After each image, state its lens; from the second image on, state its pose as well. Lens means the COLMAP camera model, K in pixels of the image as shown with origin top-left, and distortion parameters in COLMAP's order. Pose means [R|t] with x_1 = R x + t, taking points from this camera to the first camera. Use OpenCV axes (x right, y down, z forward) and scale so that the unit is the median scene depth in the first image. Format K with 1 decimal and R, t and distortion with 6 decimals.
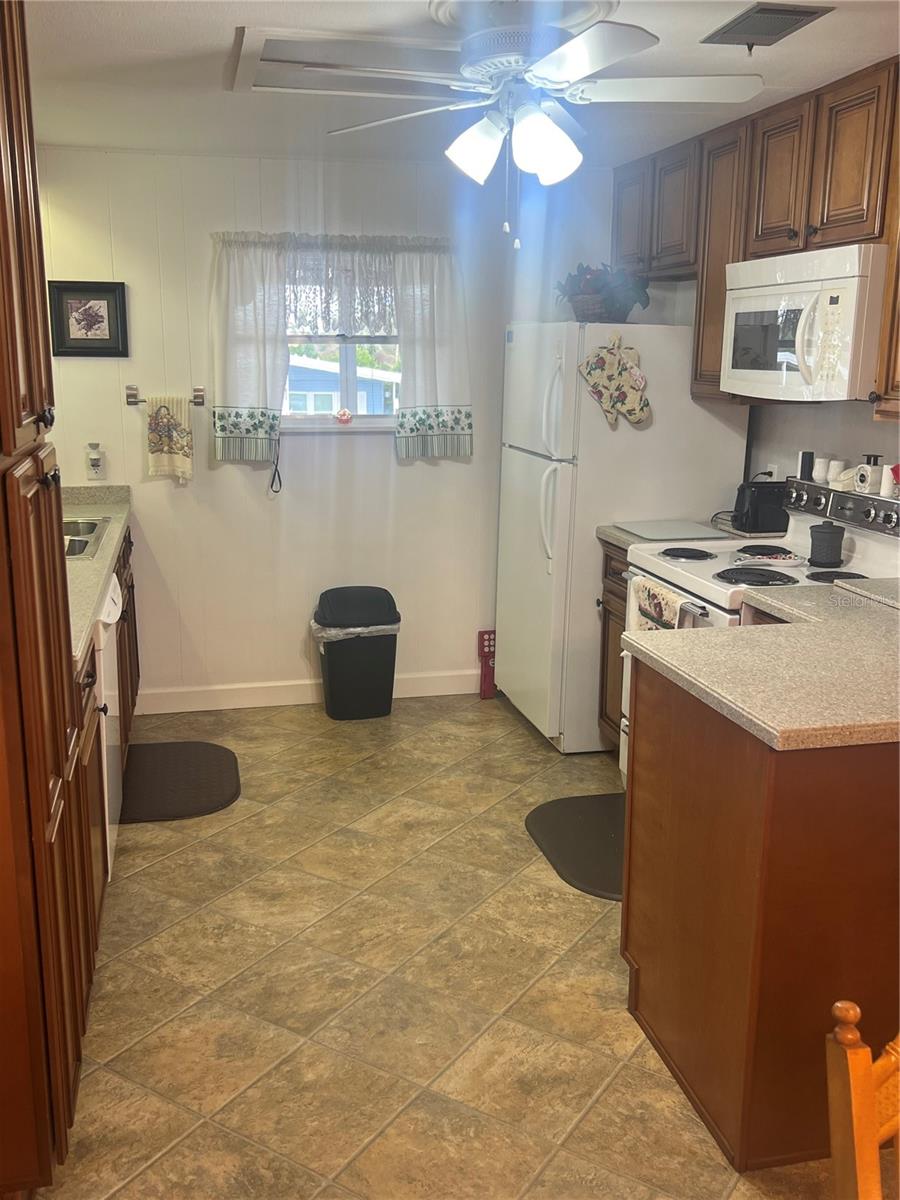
lens RADIAL K [[1119.1, 0, 441.5], [0, 1119.1, 600.3], [0, 0, 1]] dist [0.030554, 0.000000]
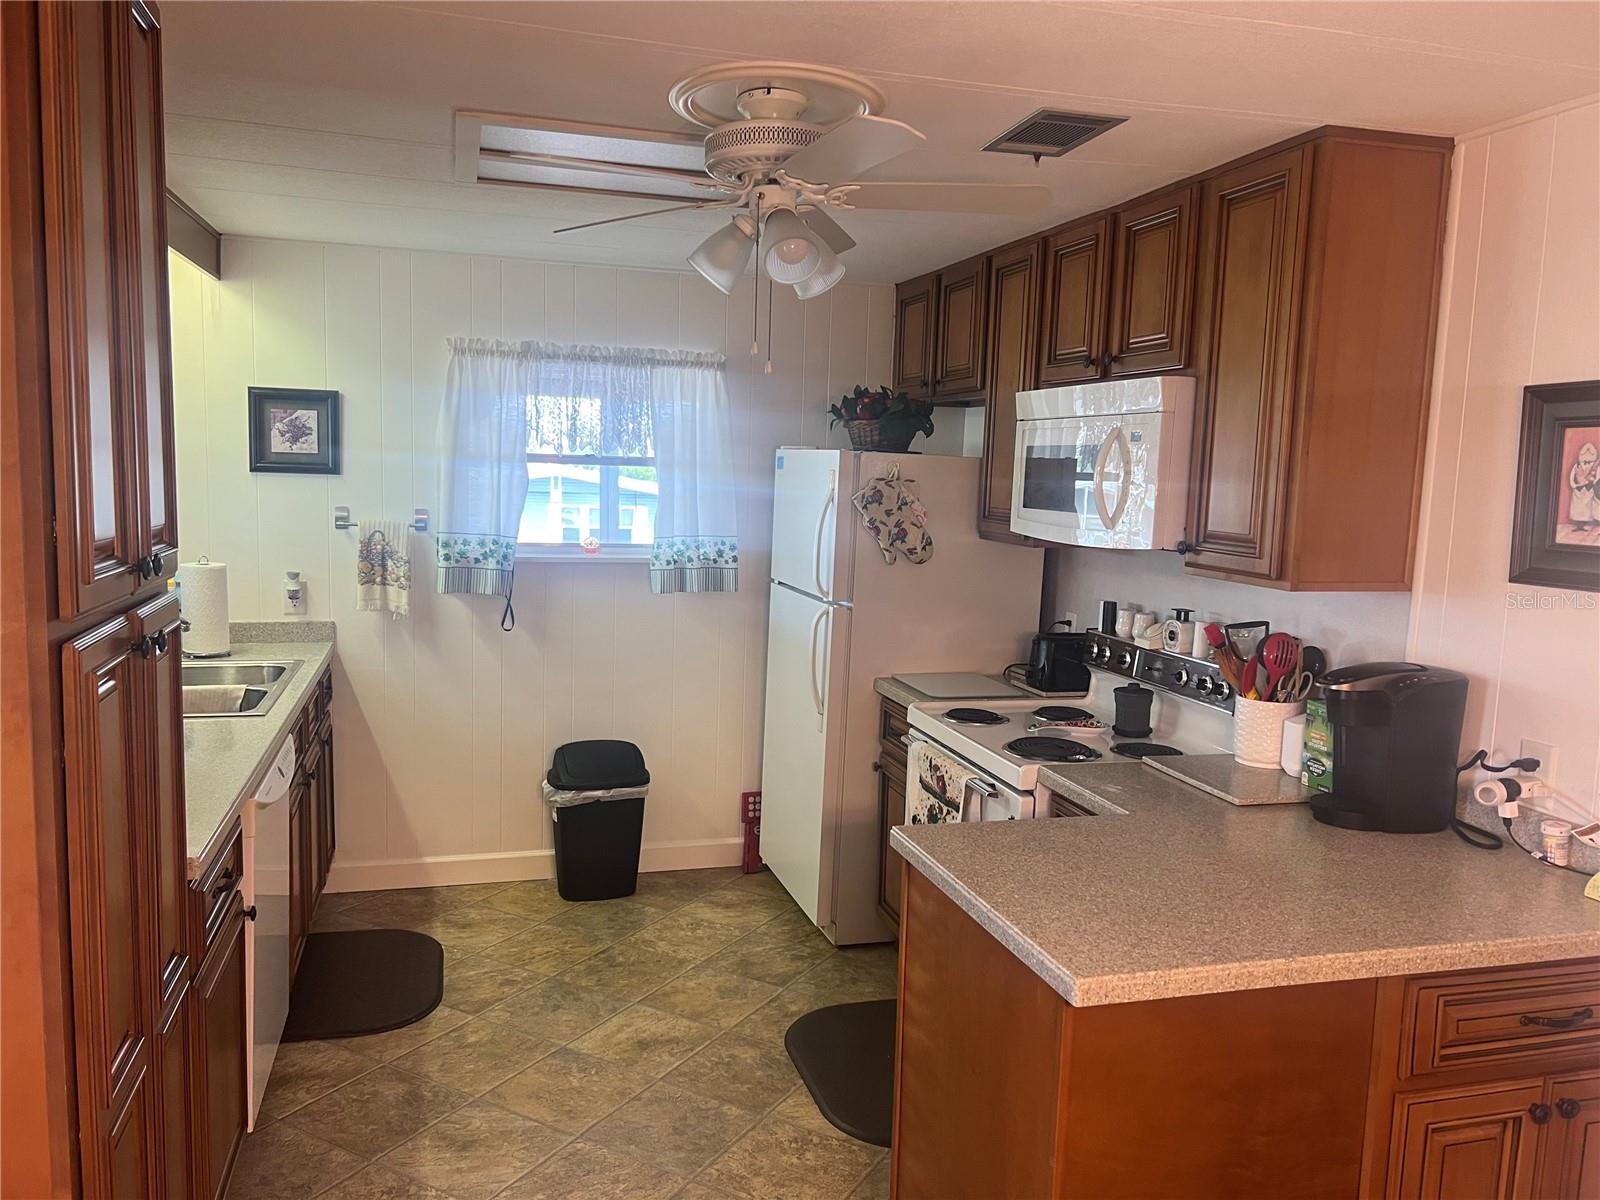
lens RADIAL K [[1207.3, 0, 792.9], [0, 1207.3, 605.6], [0, 0, 1]] dist [0.056442, -0.064126]
pose [[0.998354, 0.018115, 0.054414, 0.024302], [-0.012408, 0.994557, -0.103457, -0.025916], [-0.055992, 0.102612, 0.993144, 0.065689]]
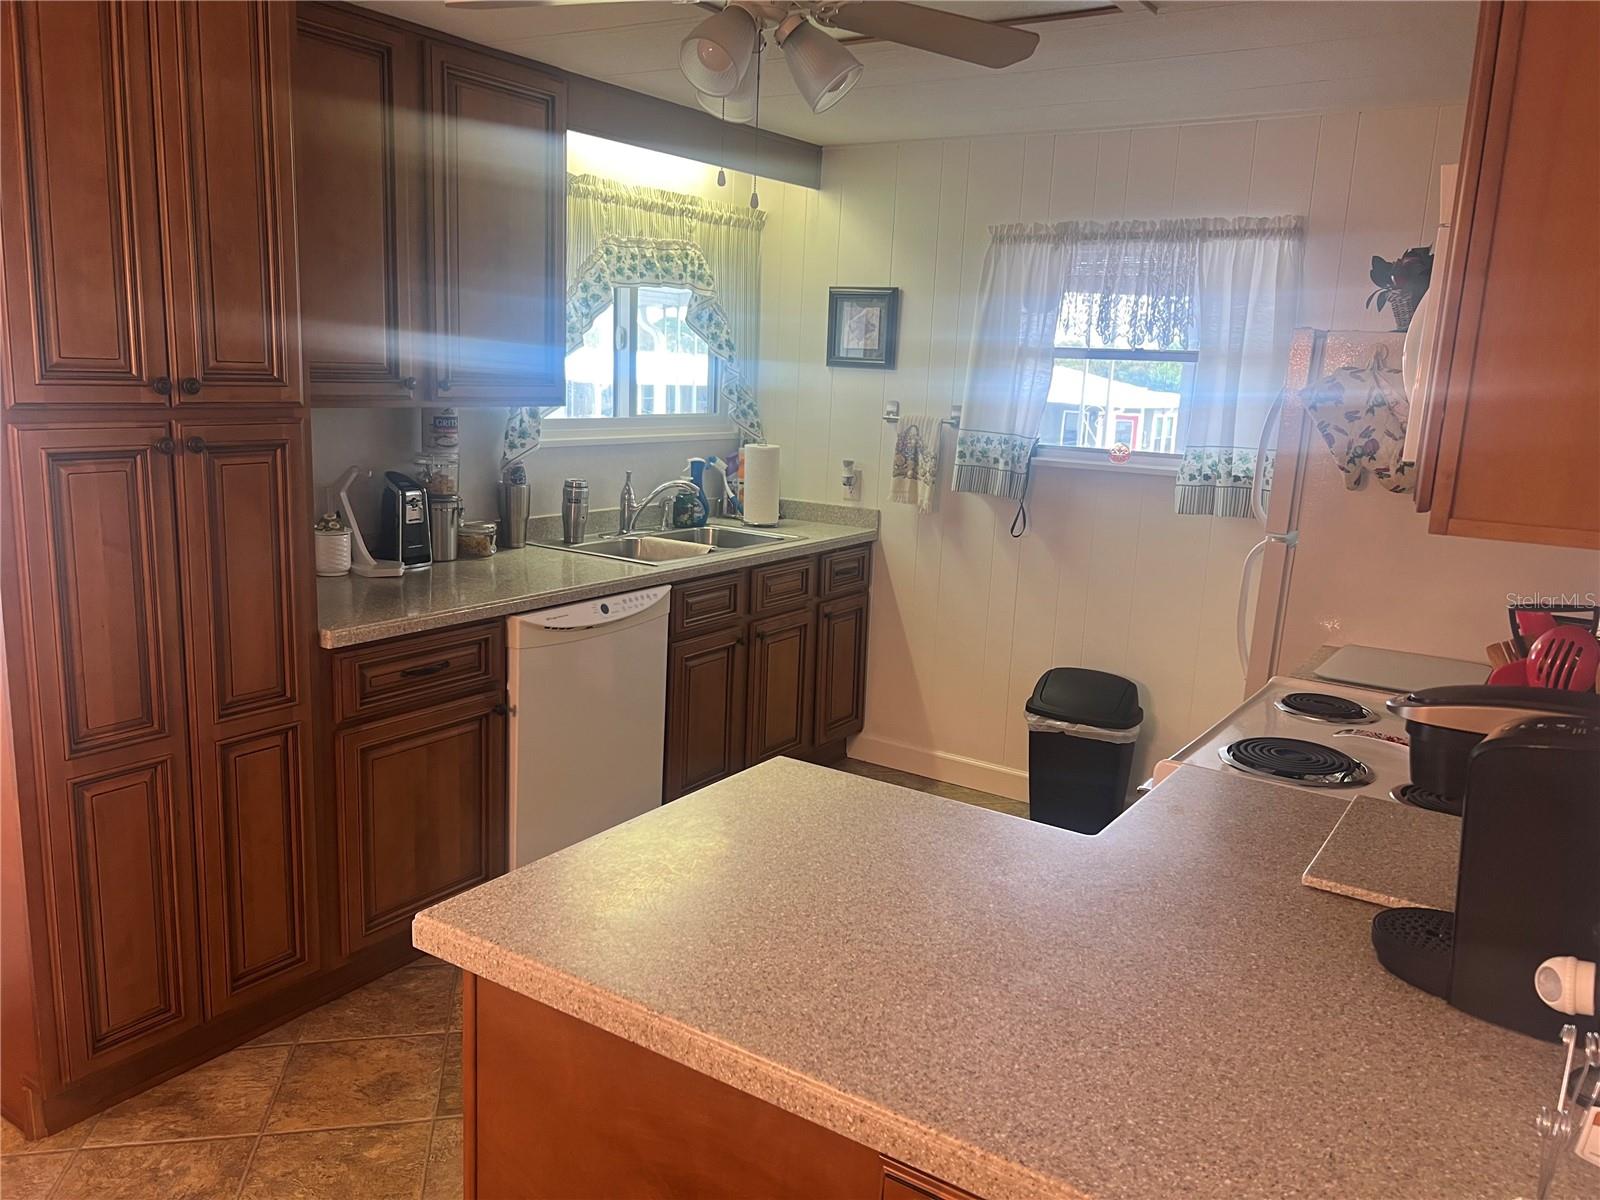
lens RADIAL K [[1207.3, 0, 791.3], [0, 1207.3, 601.8], [0, 0, 1]] dist [0.056442, -0.064126]
pose [[0.691553, 0.163803, -0.703507, 0.429184], [-0.194691, 0.980173, 0.036839, -0.059246], [0.695593, 0.111490, 0.709733, 0.303823]]
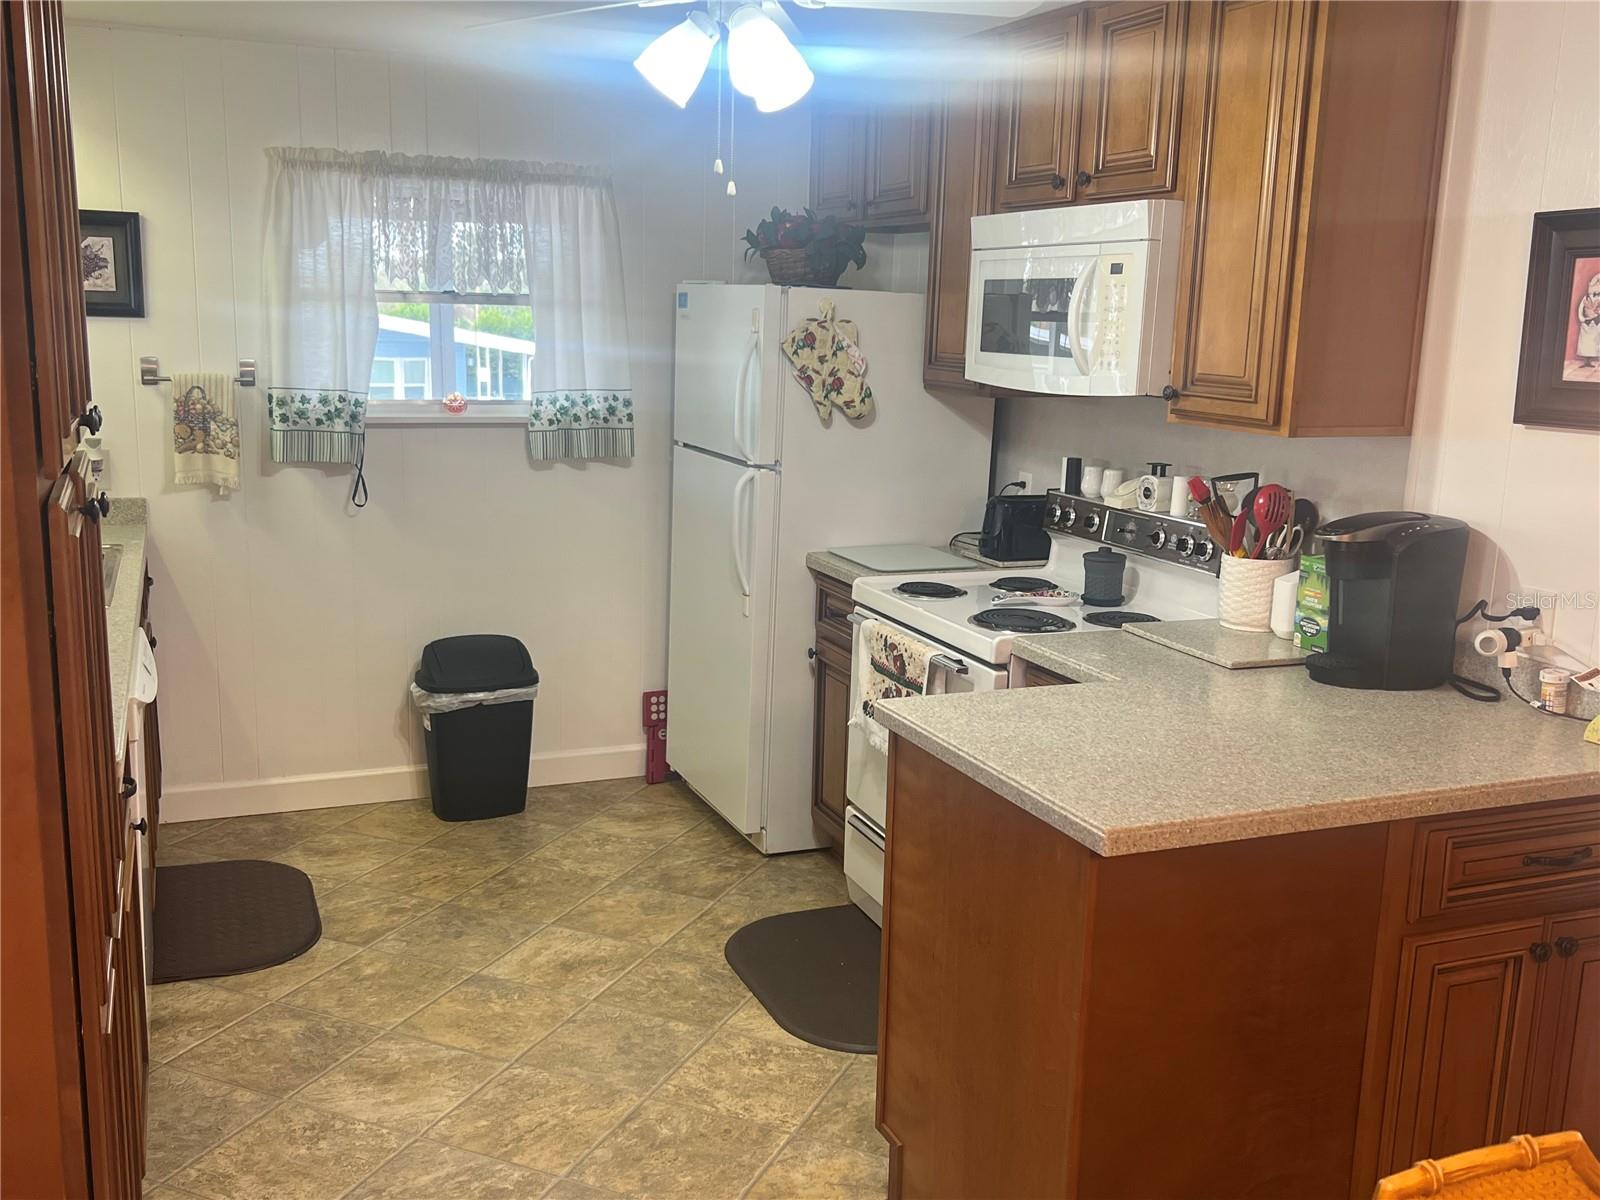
lens RADIAL K [[1492.2, 0, 788.8], [0, 1492.2, 606.2], [0, 0, 1]] dist [0.030554, 0.000000]
pose [[0.986573, -0.012884, 0.162813, -0.038807], [0.016354, 0.999666, -0.019995, -0.010472], [-0.162501, 0.022389, 0.986454, 0.007026]]
